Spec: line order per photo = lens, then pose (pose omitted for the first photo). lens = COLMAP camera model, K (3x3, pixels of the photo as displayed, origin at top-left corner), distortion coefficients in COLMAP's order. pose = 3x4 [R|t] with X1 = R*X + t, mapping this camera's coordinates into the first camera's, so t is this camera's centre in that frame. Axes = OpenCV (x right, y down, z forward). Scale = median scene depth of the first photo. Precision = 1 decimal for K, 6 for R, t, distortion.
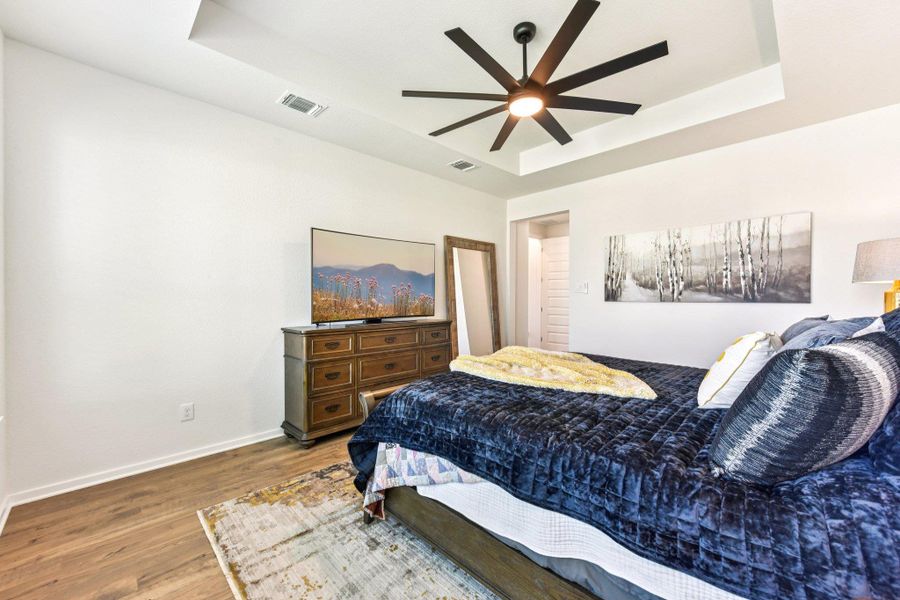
lens RADIAL K [[355.1, 0, 454.3], [0, 355.1, 300.2], [0, 0, 1]] dist [0.006138, -0.002291]
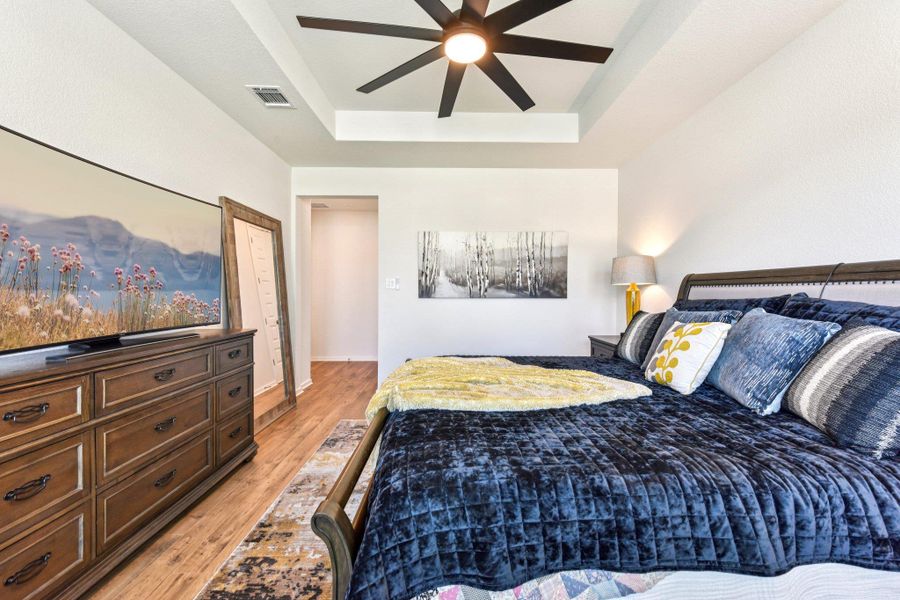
lens RADIAL K [[355.1, 0, 449.4], [0, 355.1, 297.8], [0, 0, 1]] dist [0.006138, -0.002291]
pose [[0.689250, -0.007471, 0.724485, -0.255863], [0.004604, 0.999972, 0.005932, -0.003096], [-0.724509, -0.000753, 0.689265, 0.320588]]
